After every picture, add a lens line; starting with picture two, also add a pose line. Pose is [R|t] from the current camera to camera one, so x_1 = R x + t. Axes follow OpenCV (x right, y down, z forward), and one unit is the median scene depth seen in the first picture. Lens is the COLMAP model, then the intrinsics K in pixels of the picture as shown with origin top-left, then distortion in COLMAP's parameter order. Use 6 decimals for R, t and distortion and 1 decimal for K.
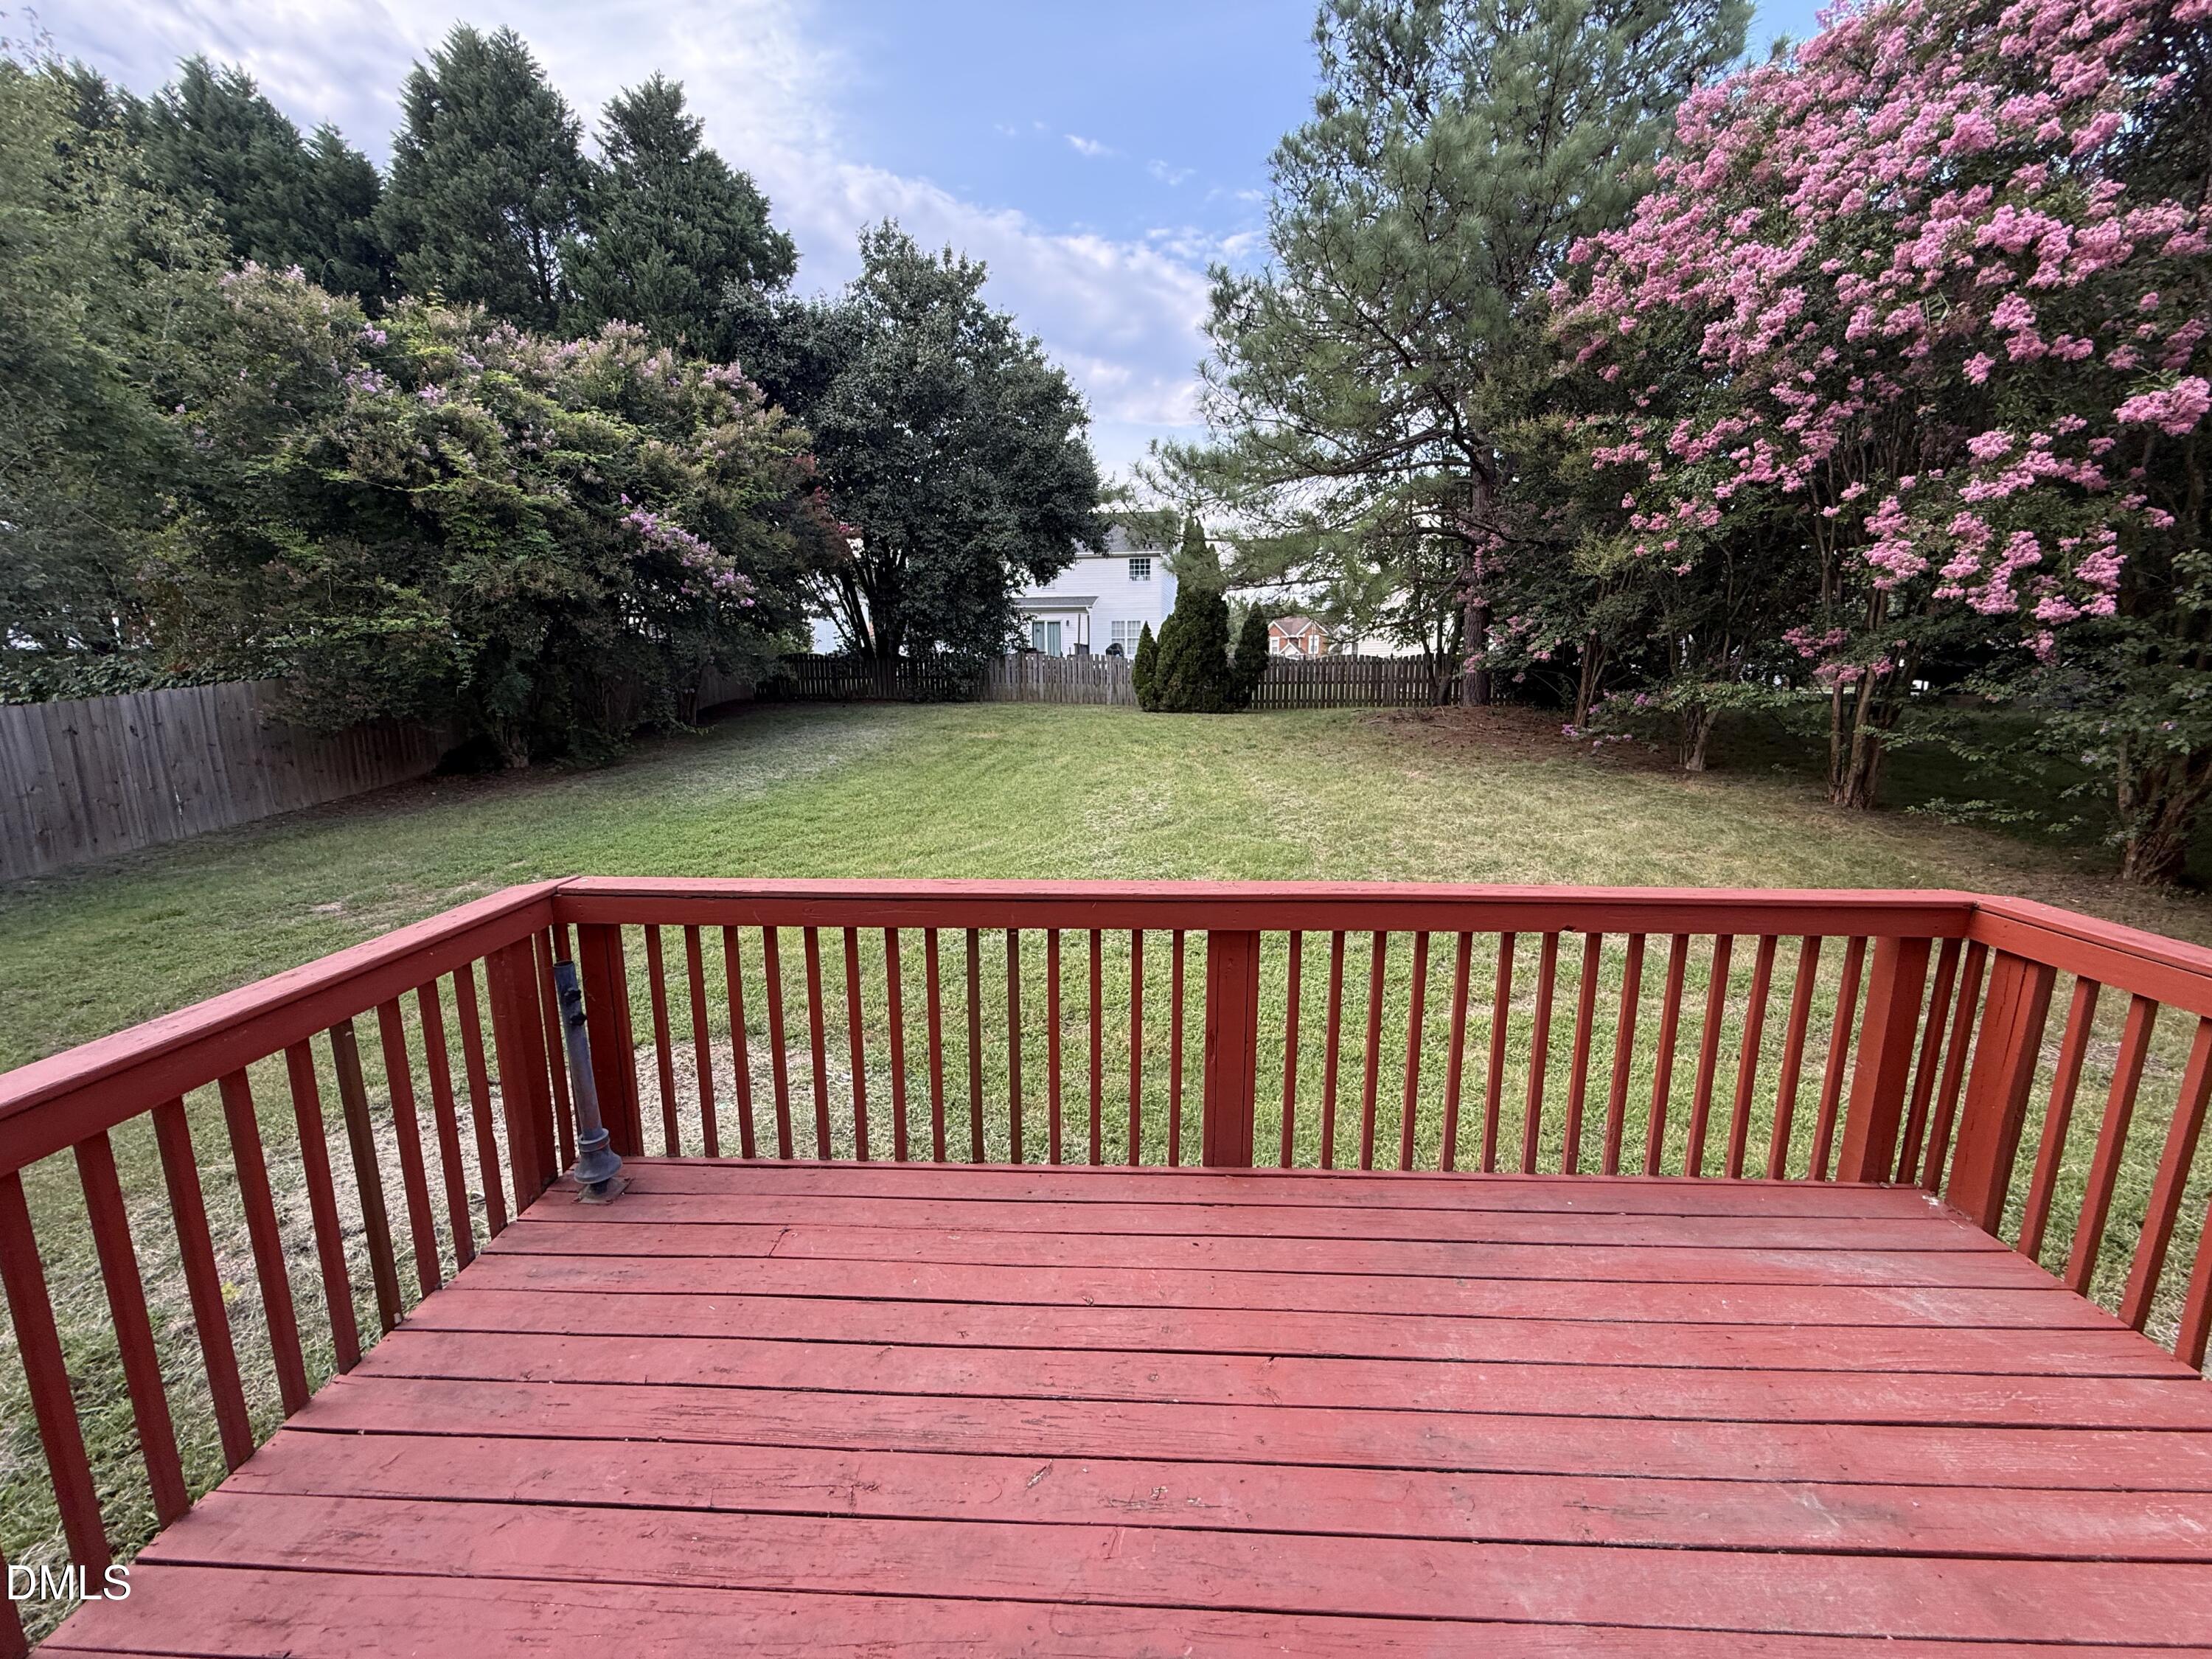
lens RADIAL K [[881.2, 0, 1103.5], [0, 881.2, 836.3], [0, 0, 1]] dist [-0.002806, 0.000661]
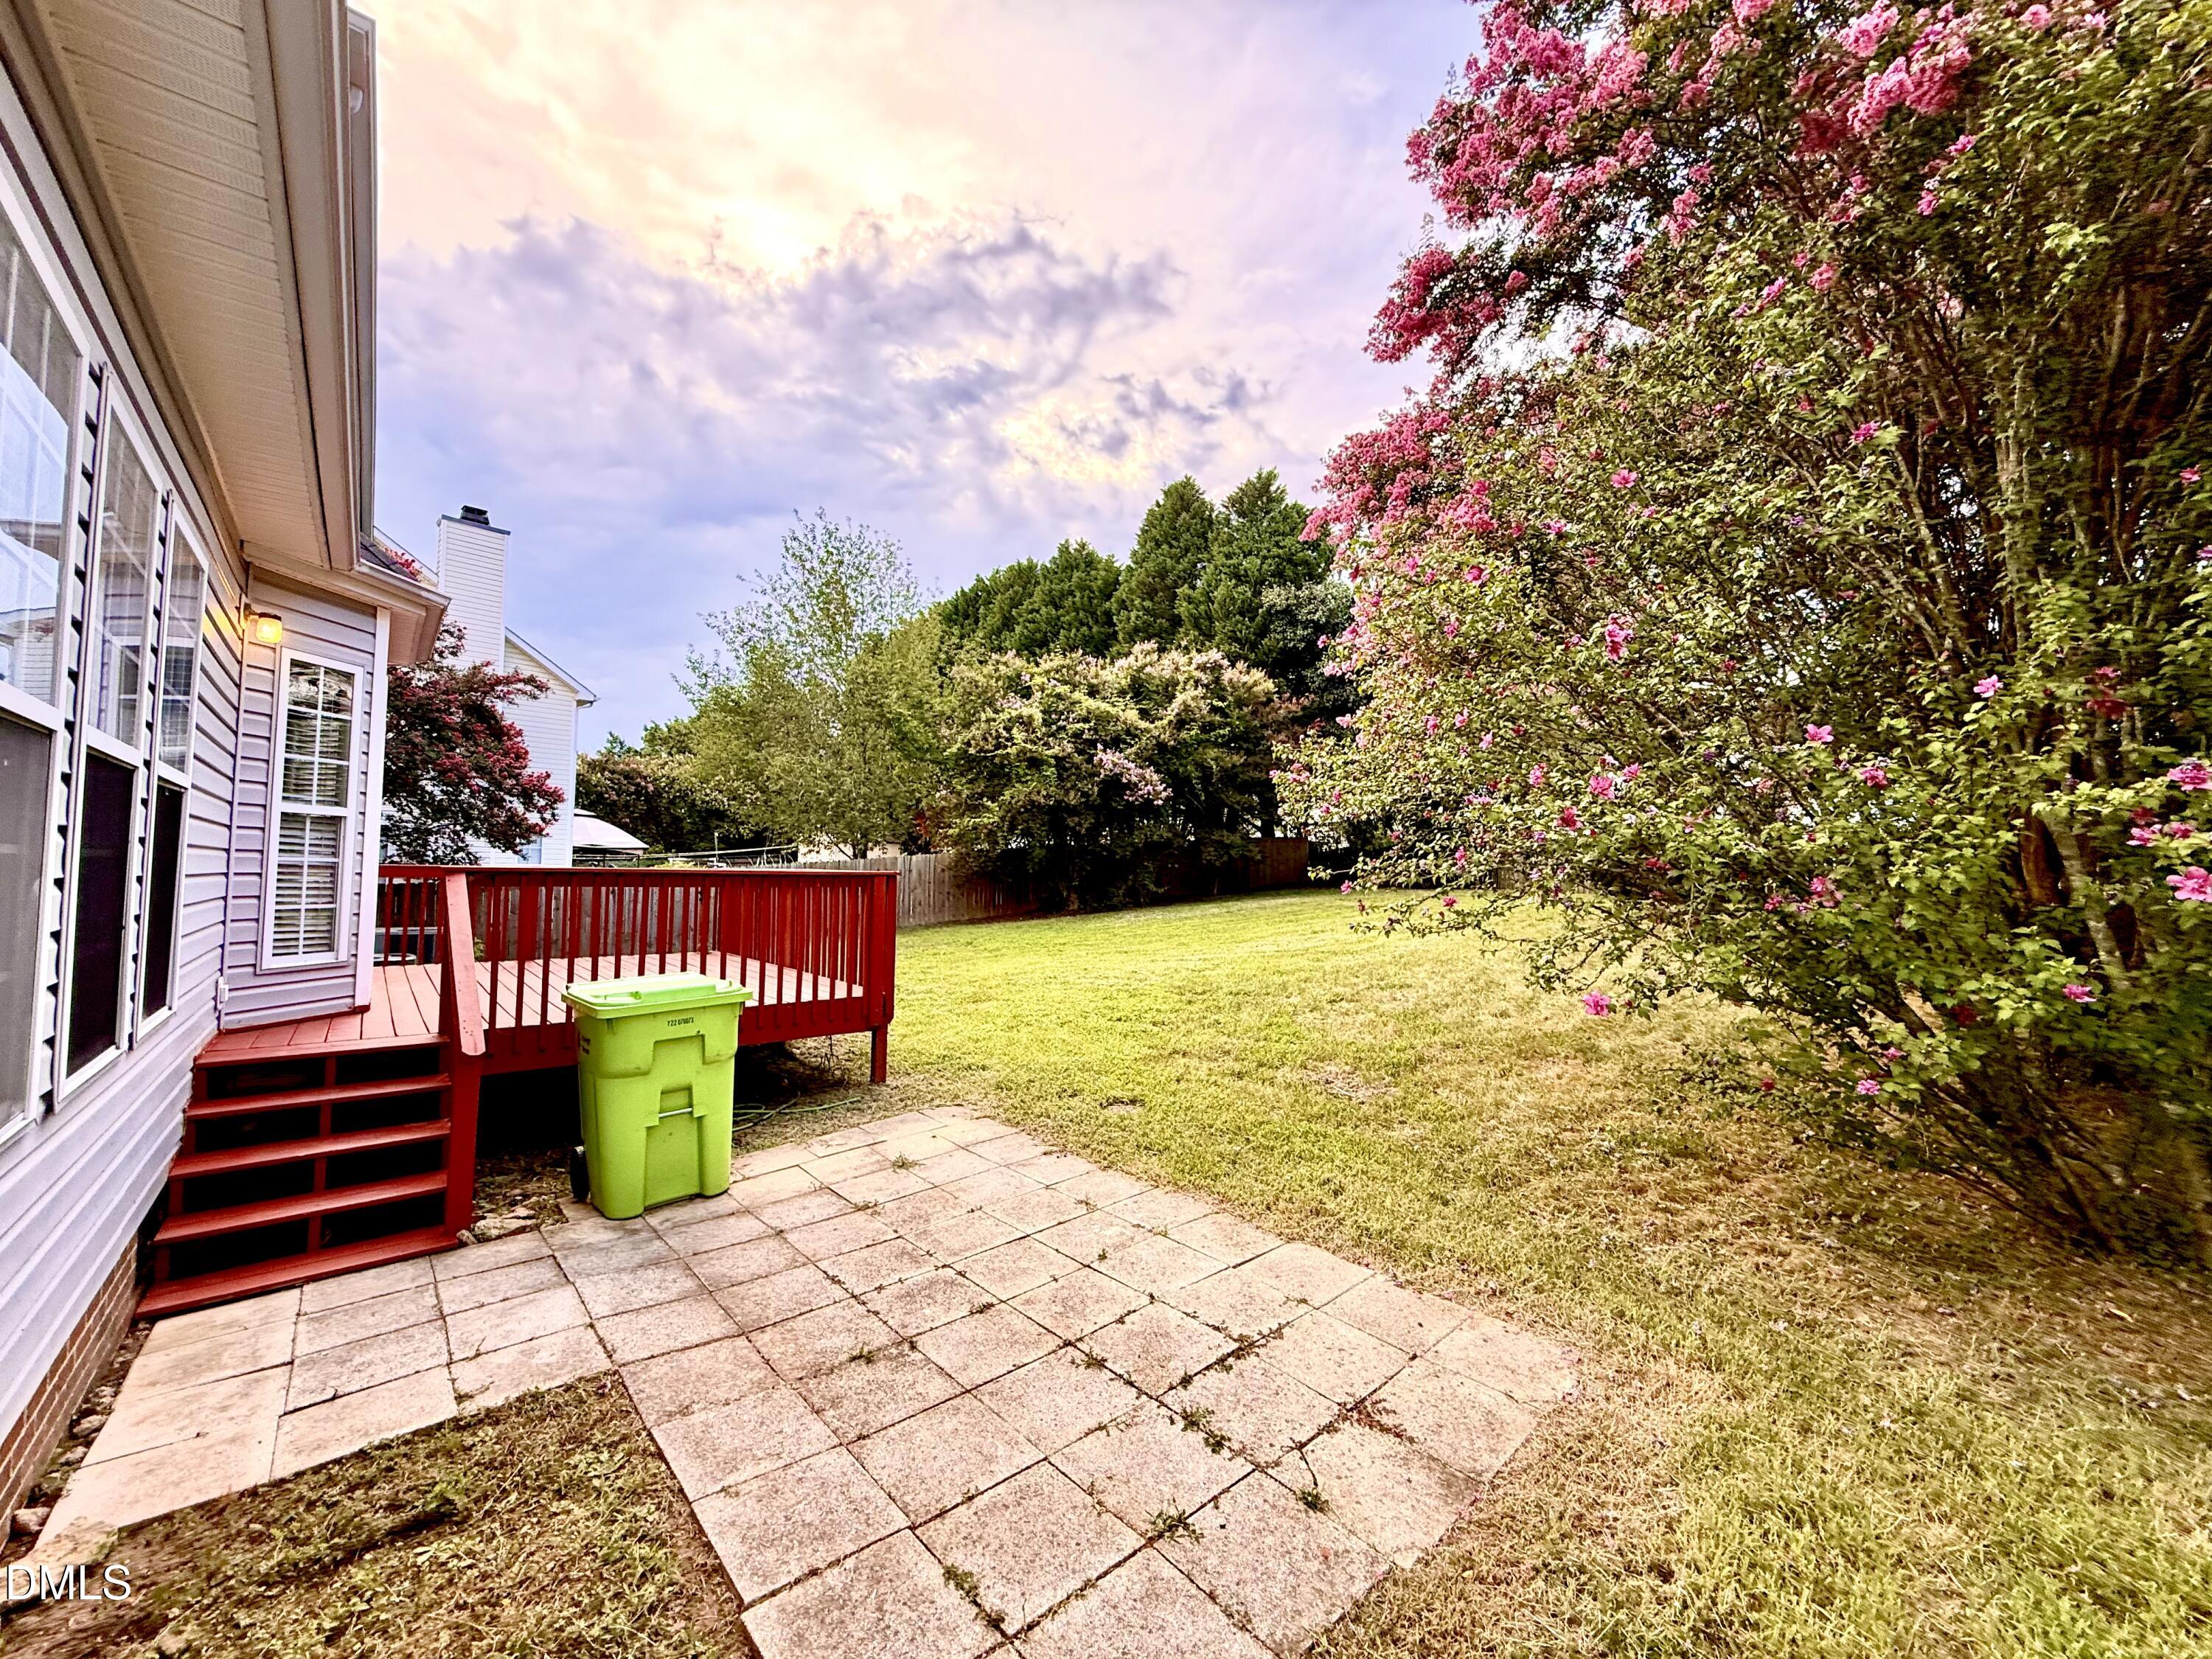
lens RADIAL K [[881.2, 0, 1099.6], [0, 881.2, 832.4], [0, 0, 1]] dist [-0.002806, 0.000661]
pose [[0.663525, -0.021272, -0.747852, 0.624825], [-0.157615, 0.973187, -0.167524, 0.051441], [0.731363, 0.229029, 0.642381, -0.038856]]
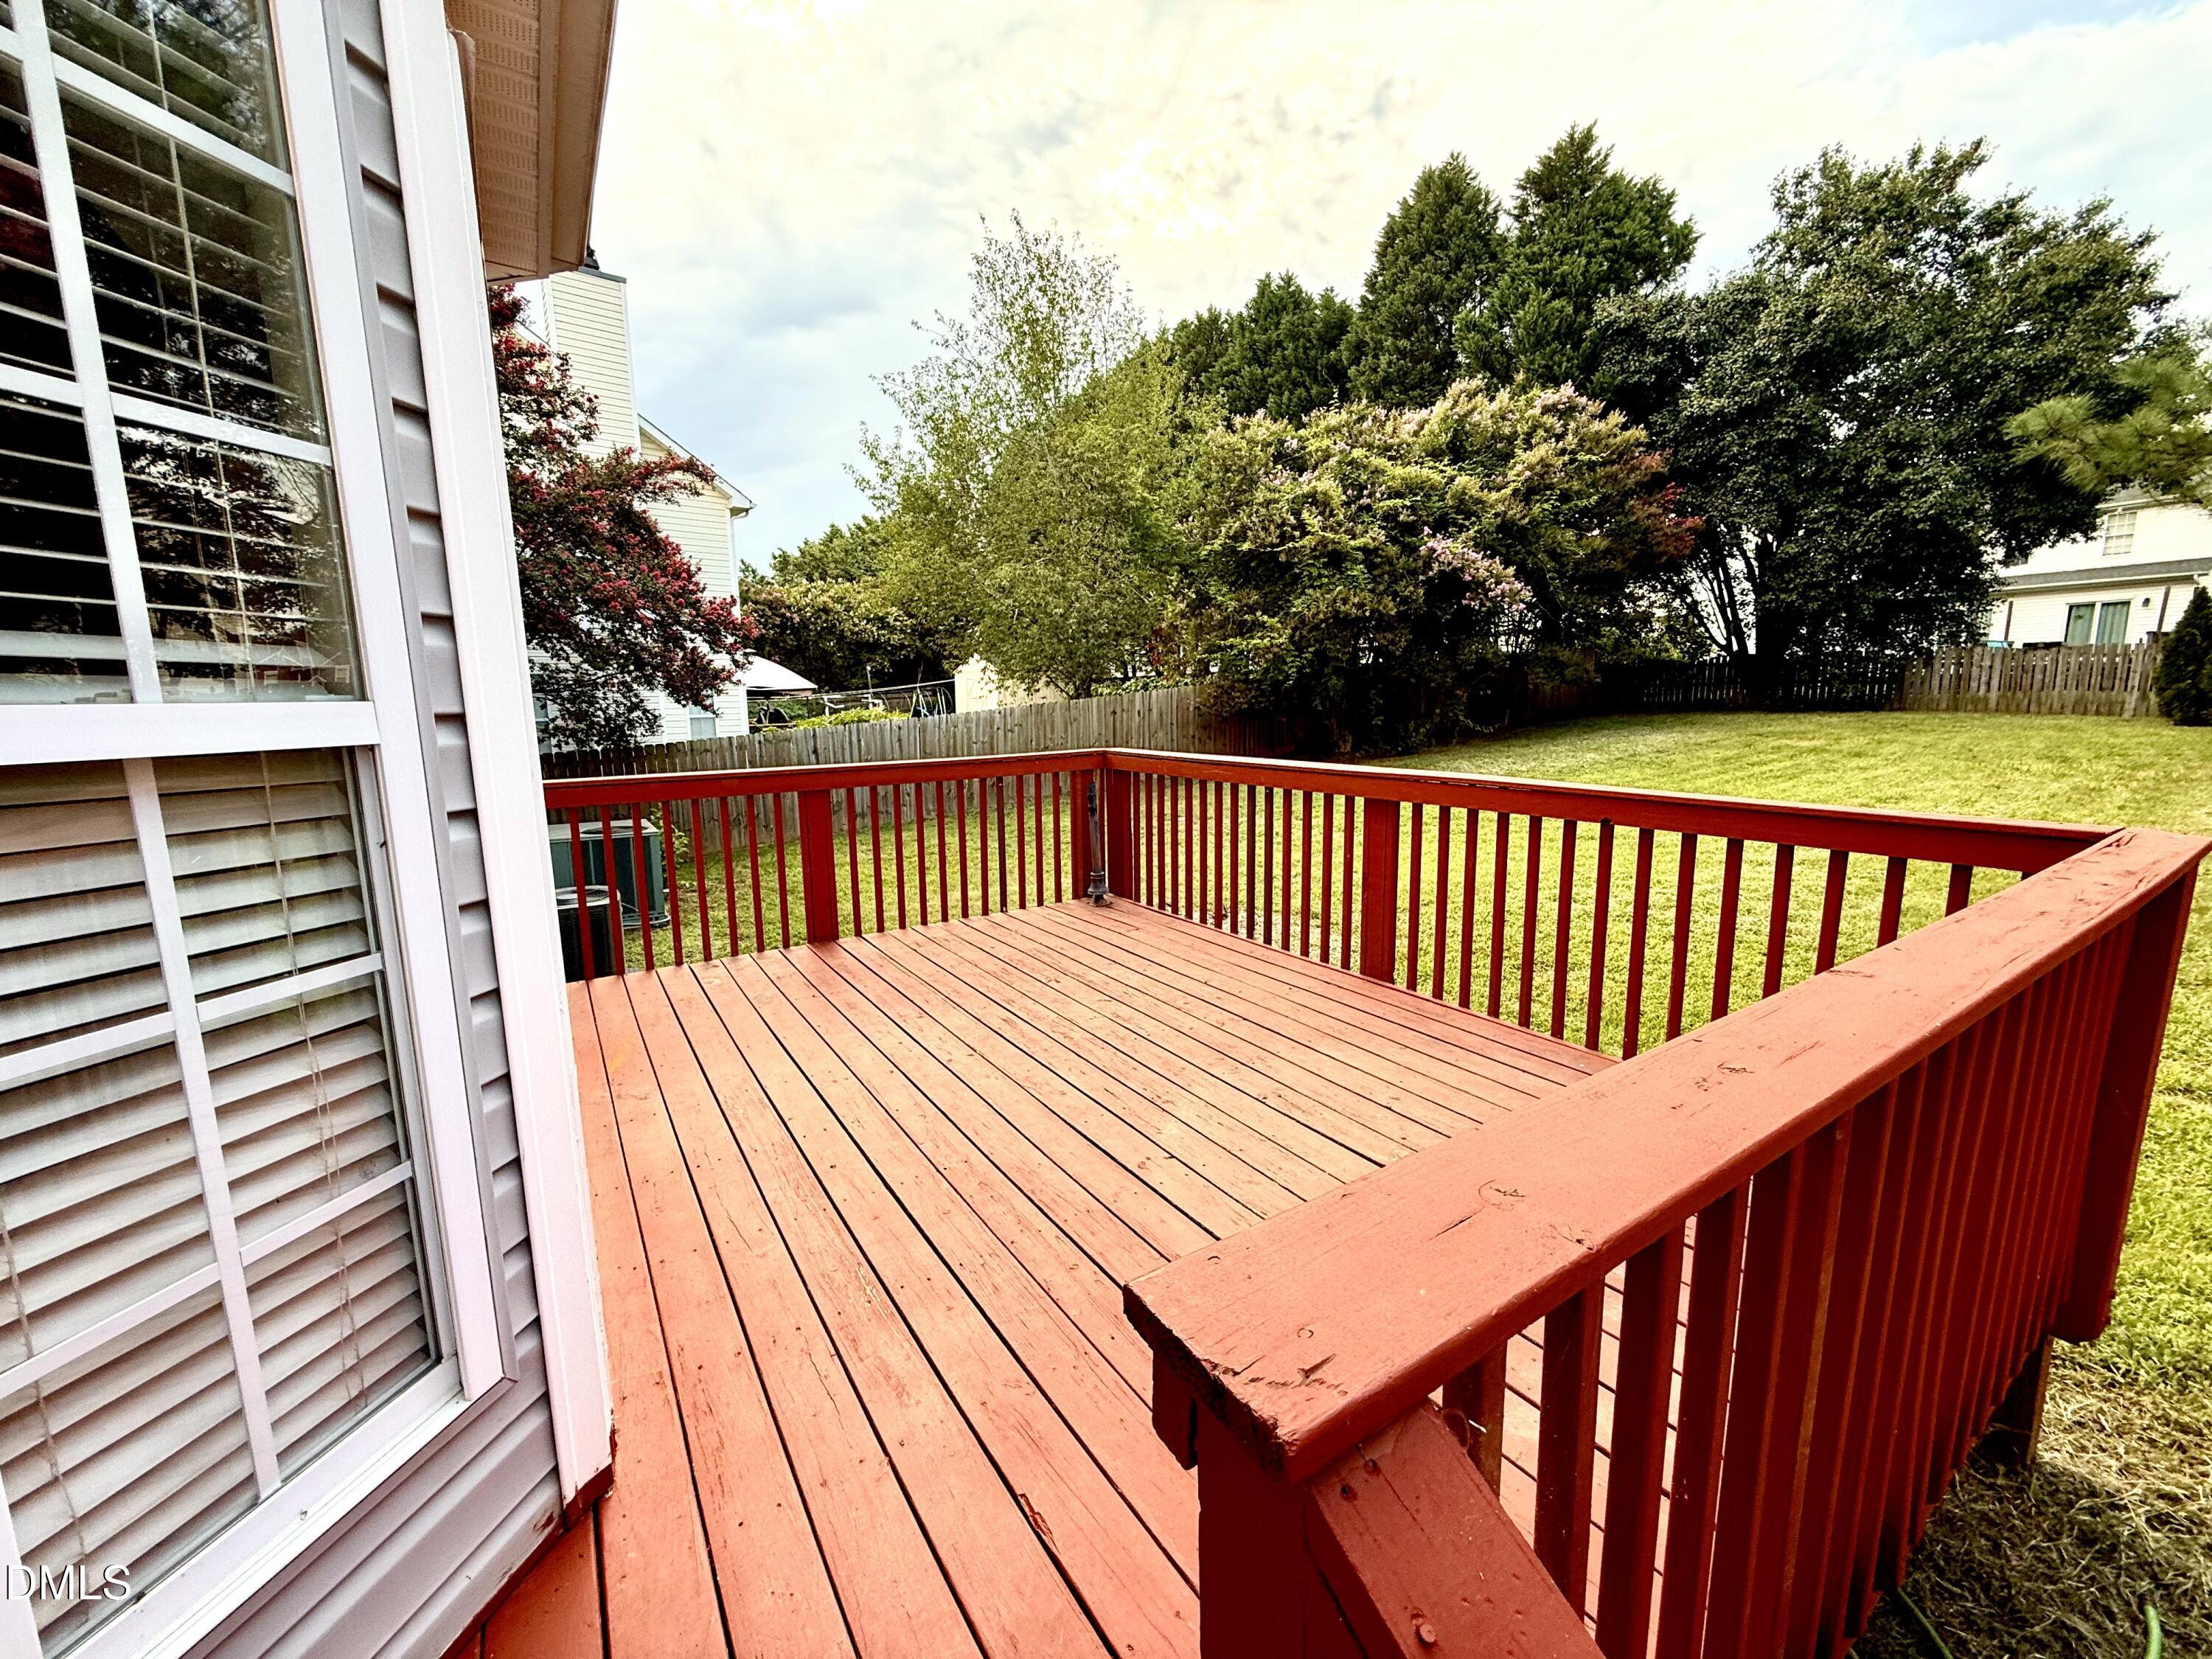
lens RADIAL K [[881.2, 0, 1098.1], [0, 881.2, 838.5], [0, 0, 1]] dist [-0.002806, 0.000661]
pose [[0.572784, 0.124805, -0.810150, 0.204851], [-0.140561, 0.988656, 0.052926, 0.031182], [0.807565, 0.083561, 0.583829, -0.034753]]
